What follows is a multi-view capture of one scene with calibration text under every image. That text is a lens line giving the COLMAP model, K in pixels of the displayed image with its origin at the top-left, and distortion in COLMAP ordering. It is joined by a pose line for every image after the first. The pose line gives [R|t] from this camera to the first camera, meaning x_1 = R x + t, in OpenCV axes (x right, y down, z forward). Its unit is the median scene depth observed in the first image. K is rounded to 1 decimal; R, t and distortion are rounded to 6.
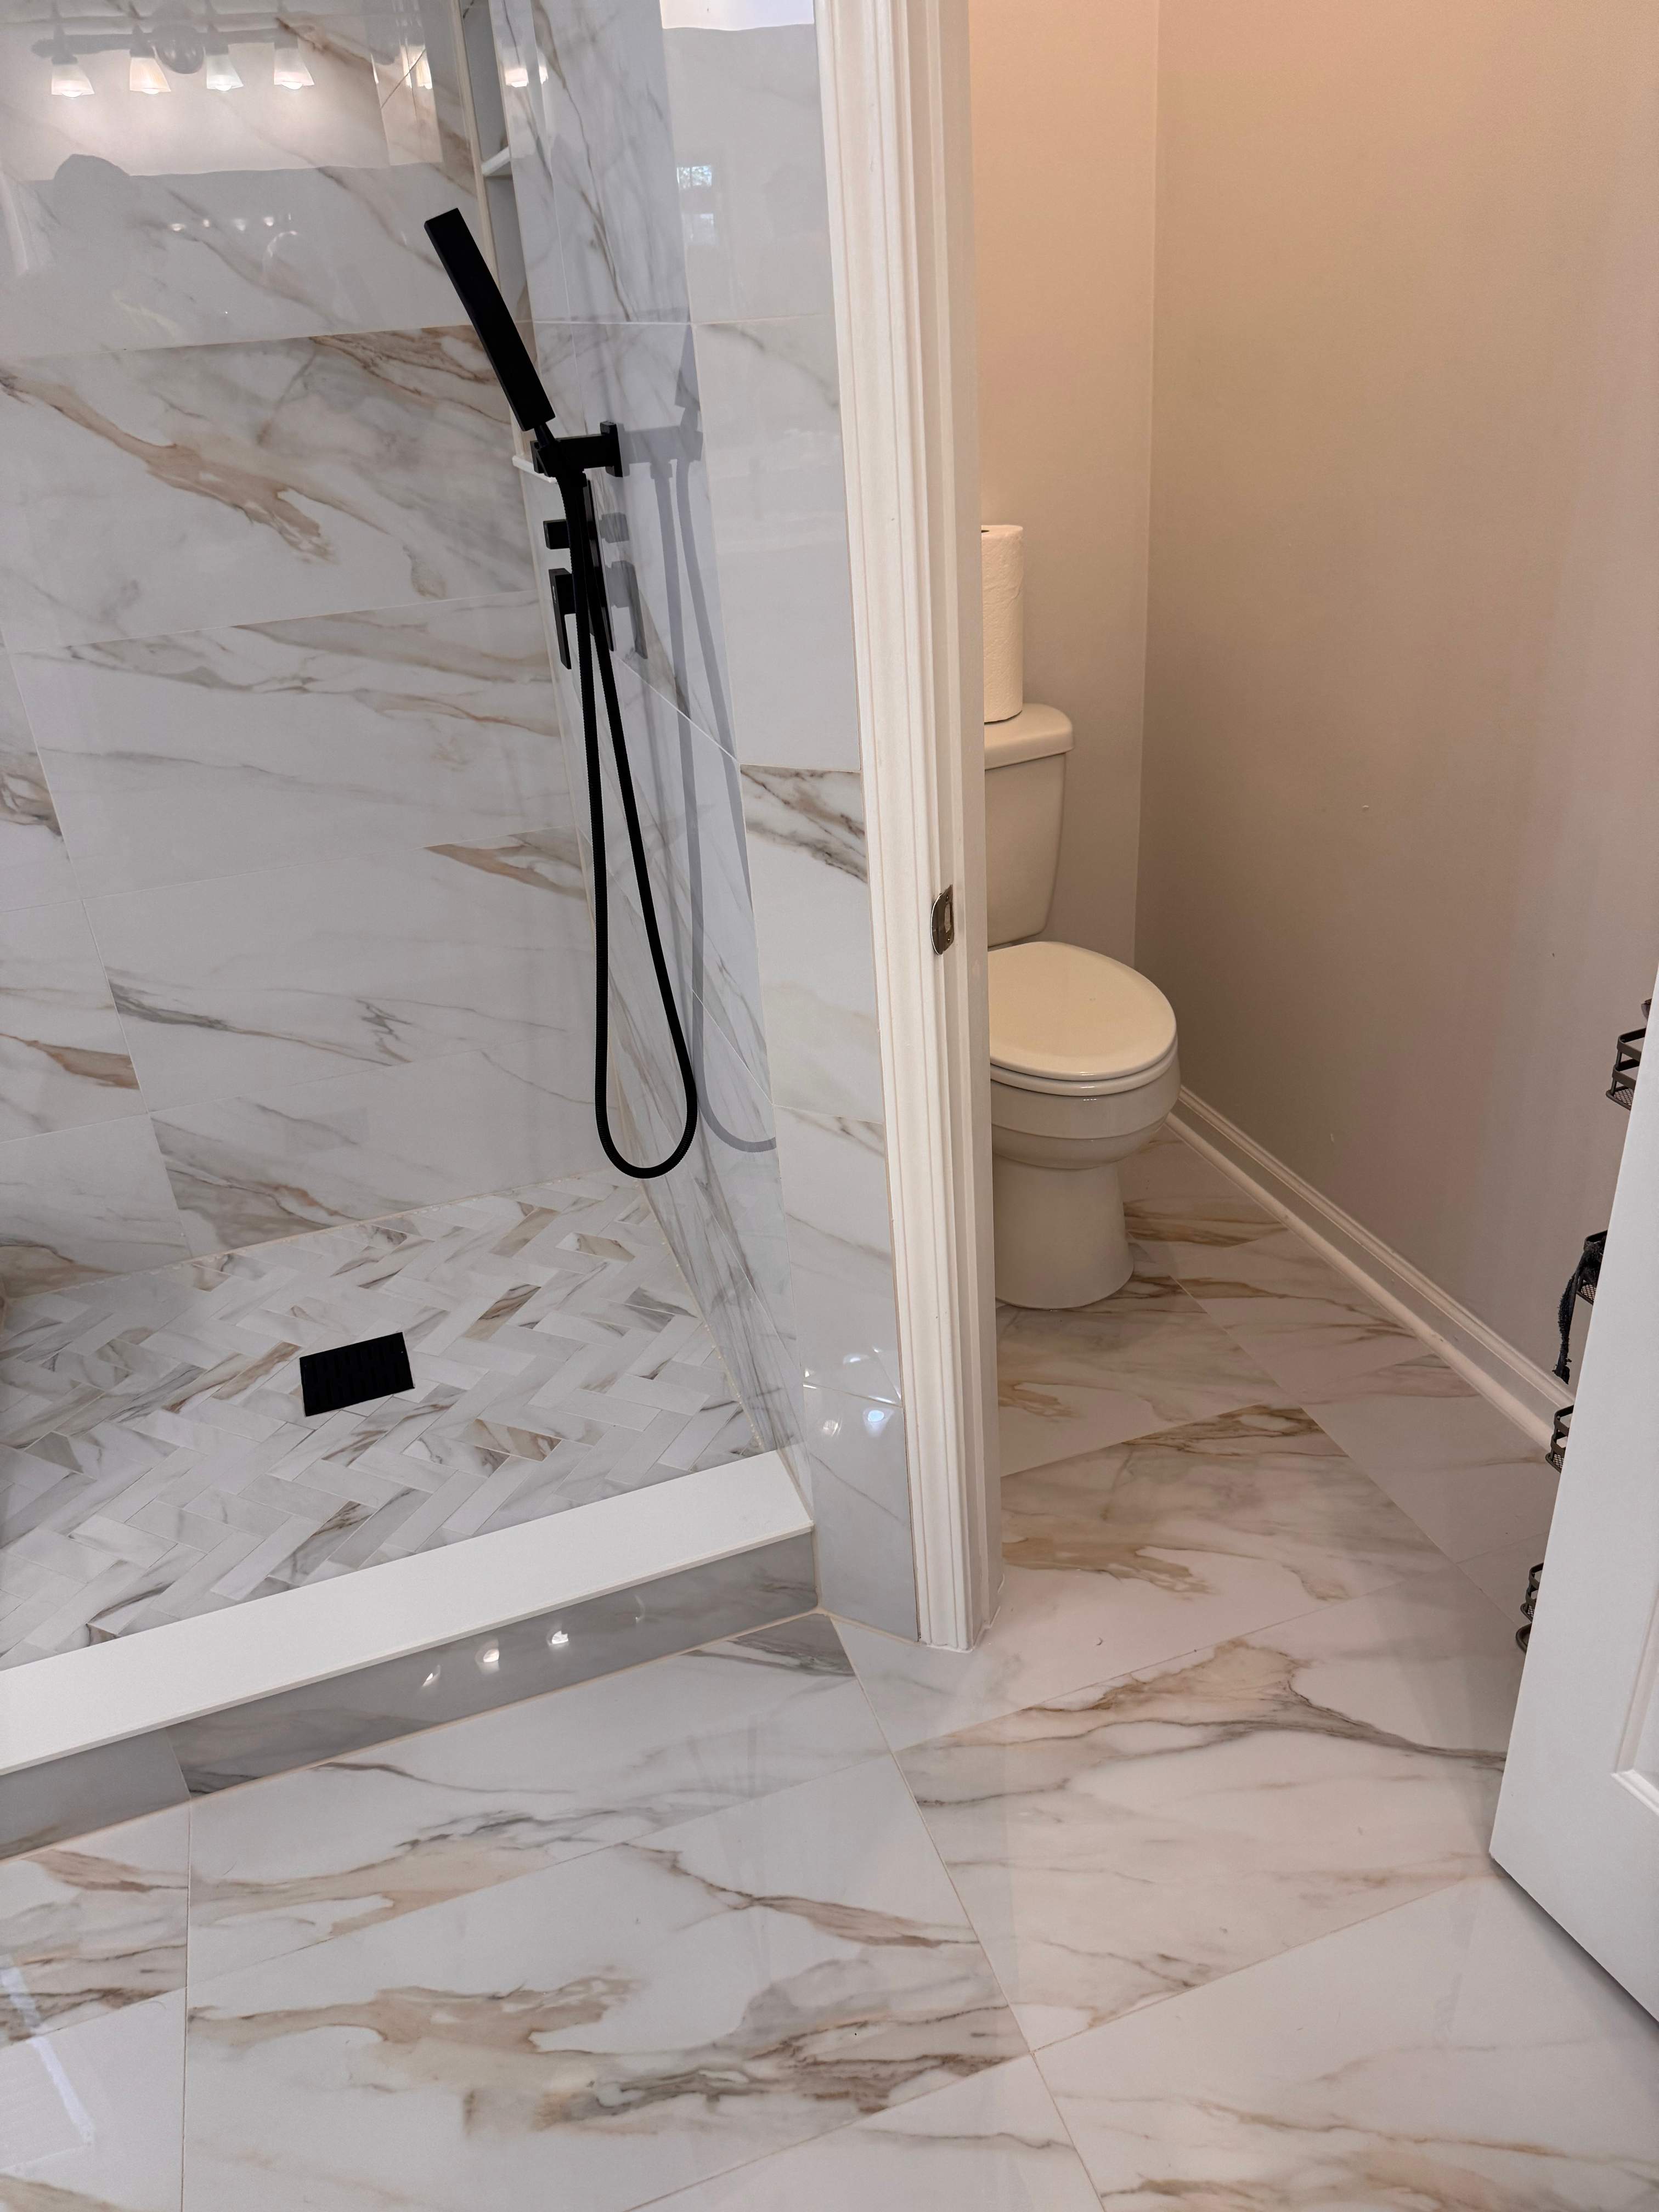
lens RADIAL K [[1567.3, 0, 845.3], [0, 1567.3, 1108.1], [0, 0, 1]] dist [0.024975, -0.037491]
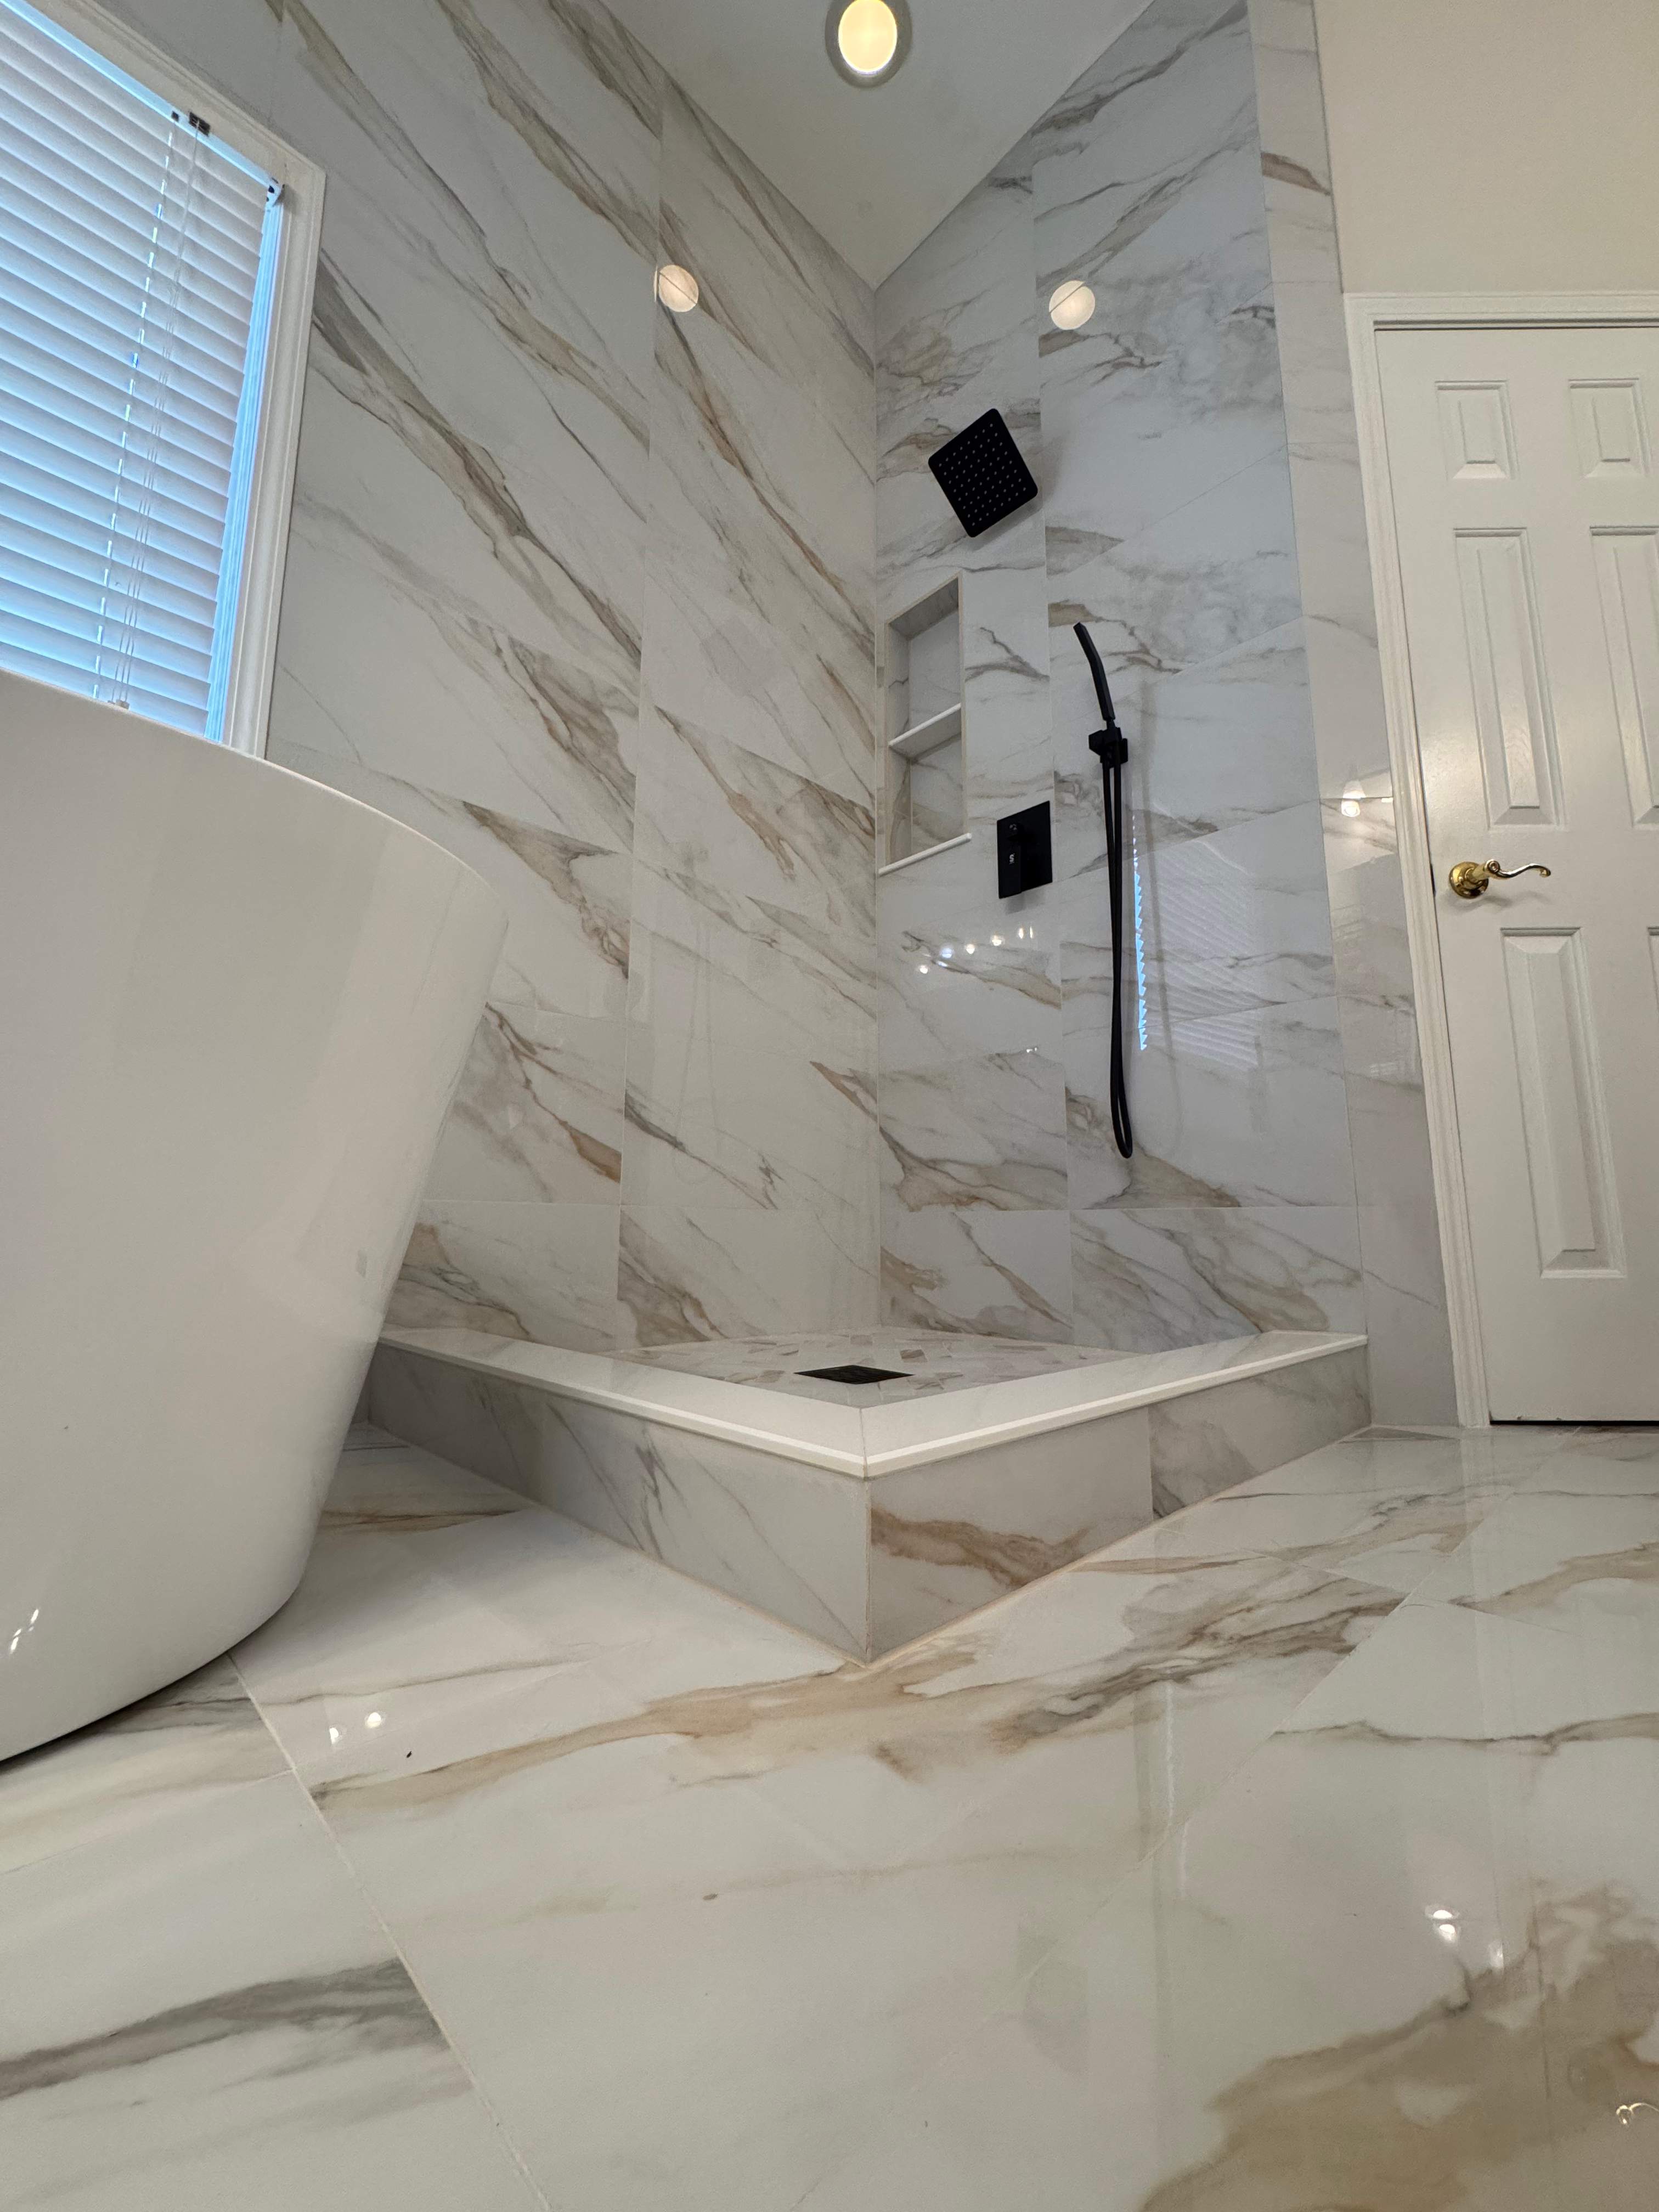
lens RADIAL K [[883.3, 0, 831.6], [0, 883.3, 1108.1], [0, 0, 1]] dist [-0.003559, -0.000505]
pose [[0.907389, 0.125690, 0.401057, -0.660142], [0.139275, 0.810398, -0.569084, 0.407855], [-0.396544, 0.572238, 0.717842, 0.448503]]
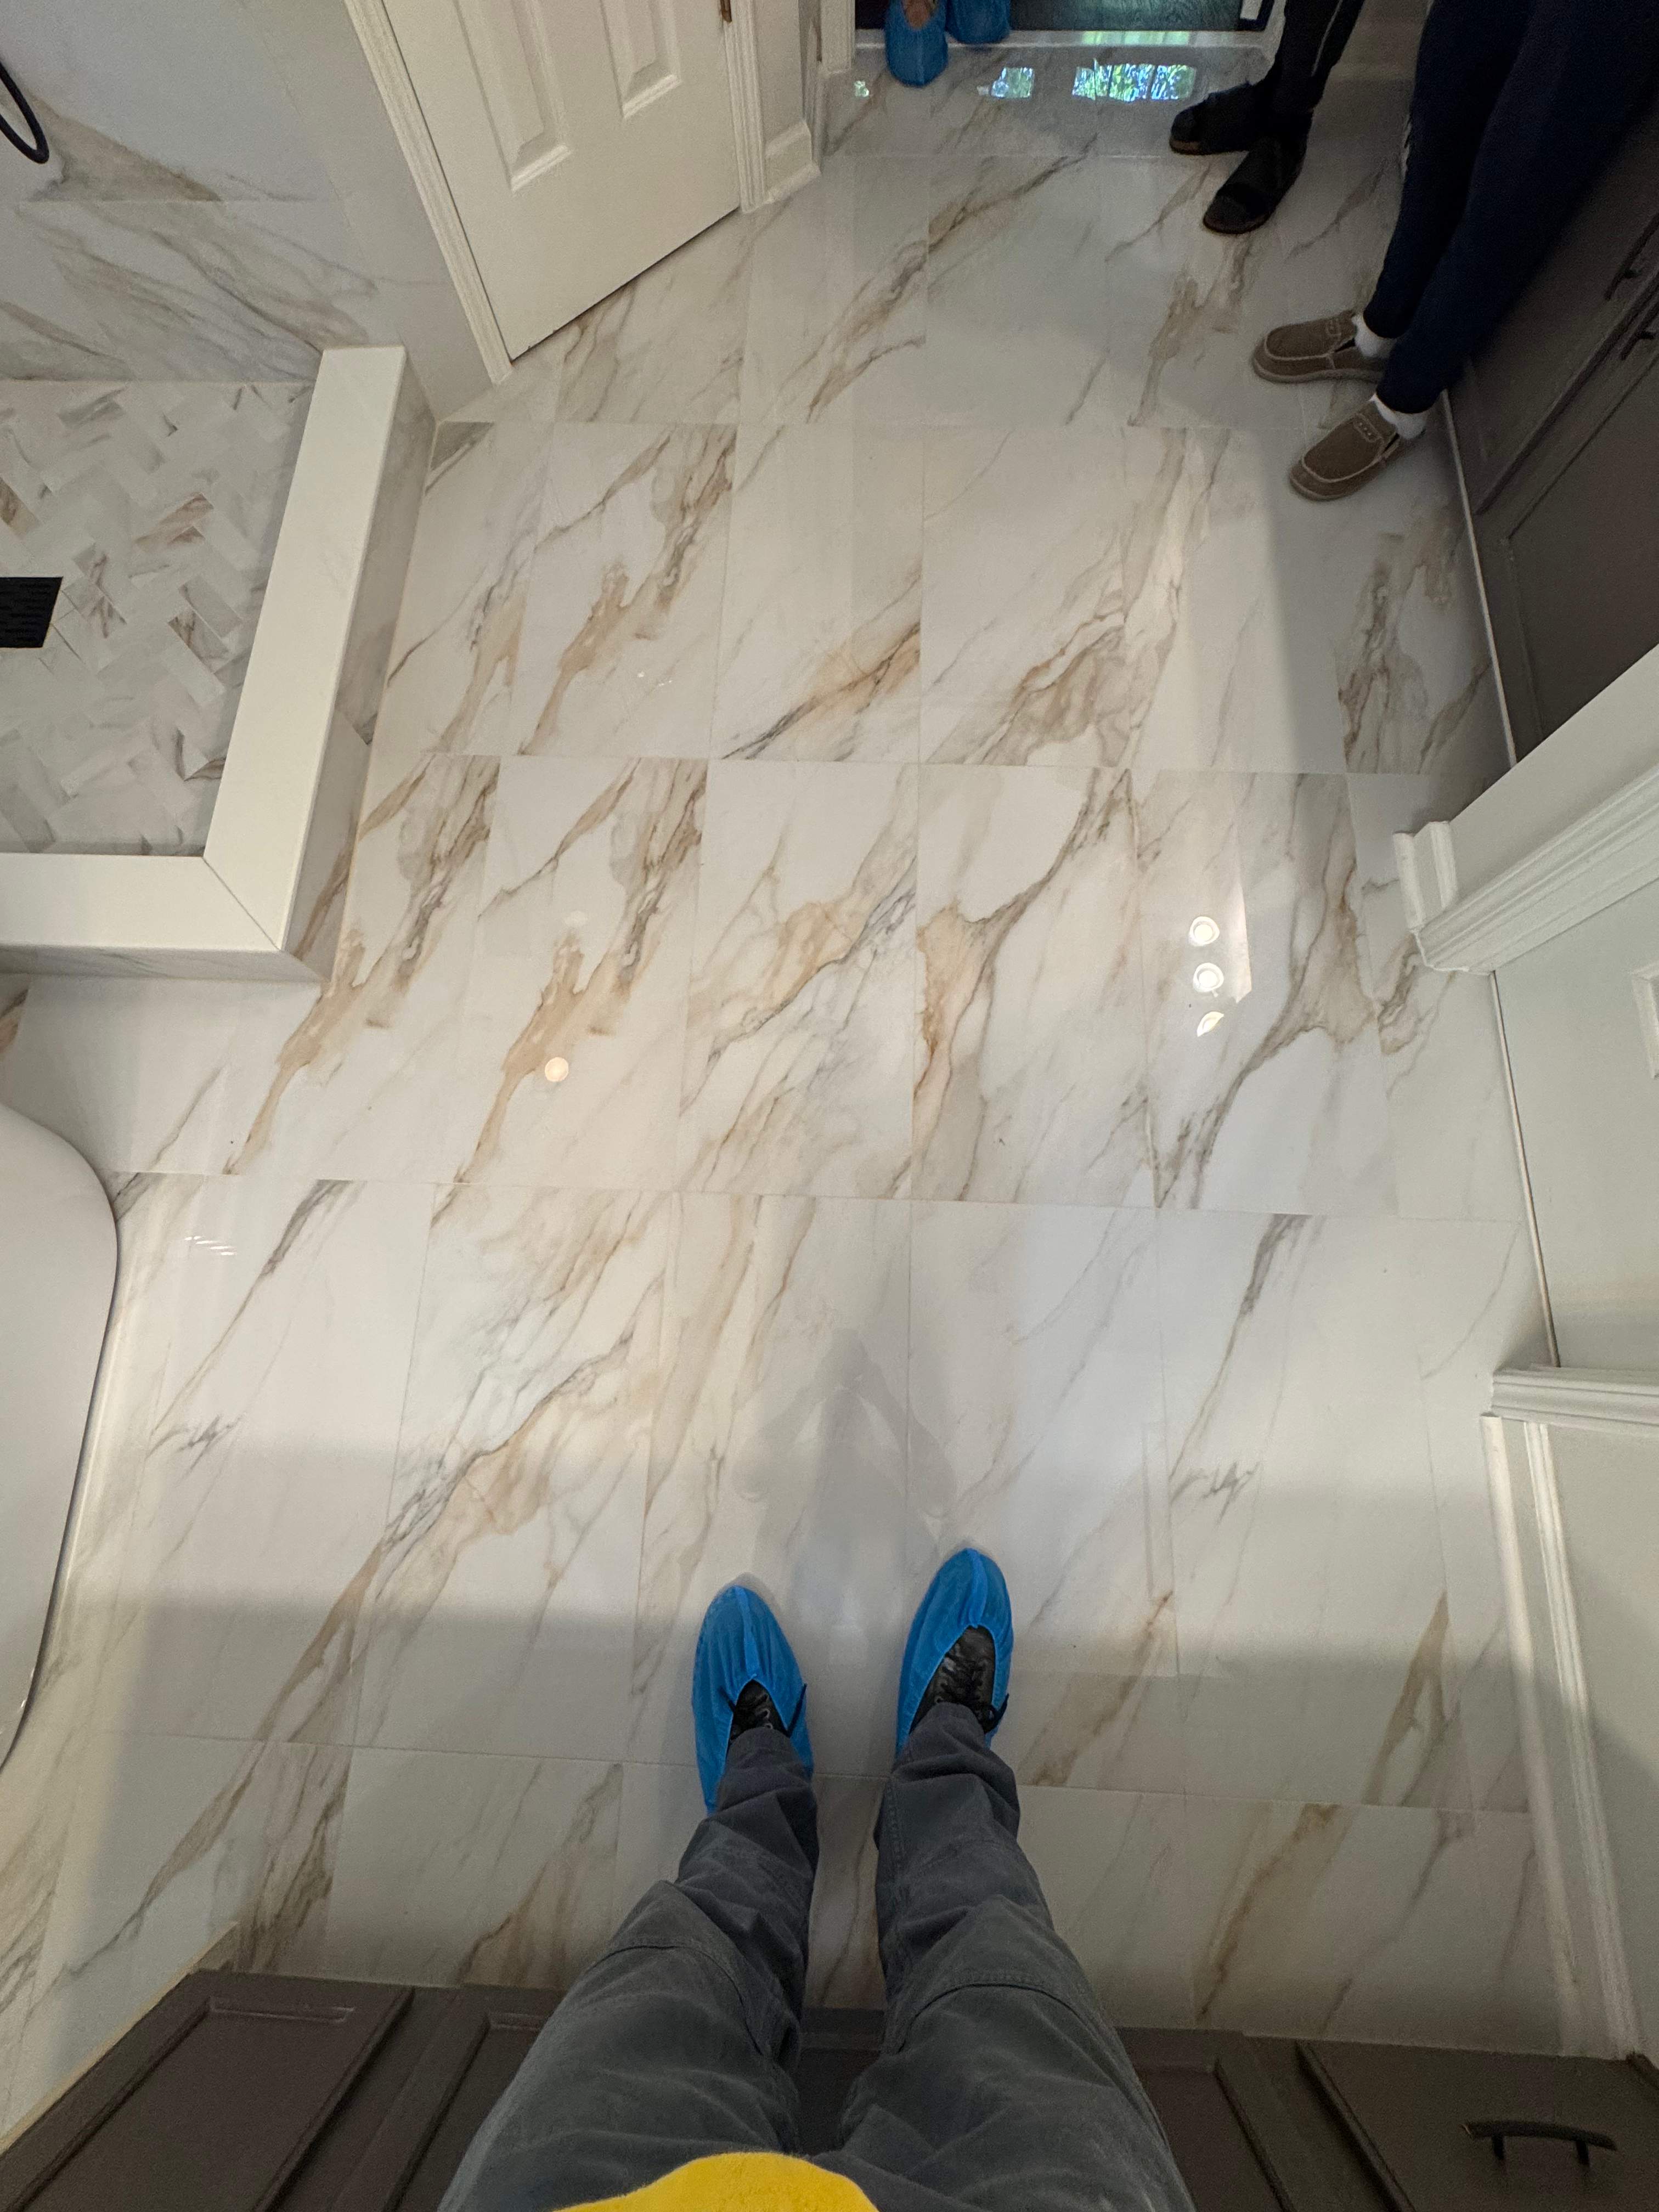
lens RADIAL K [[883.3, 0, 829.1], [0, 883.3, 1101.7], [0, 0, 1]] dist [-0.003559, -0.000505]
pose [[0.363877, -0.884737, 0.291264, -0.649416], [0.433519, 0.437631, 0.787744, 0.080319], [-0.824412, -0.160373, 0.542794, 0.075465]]
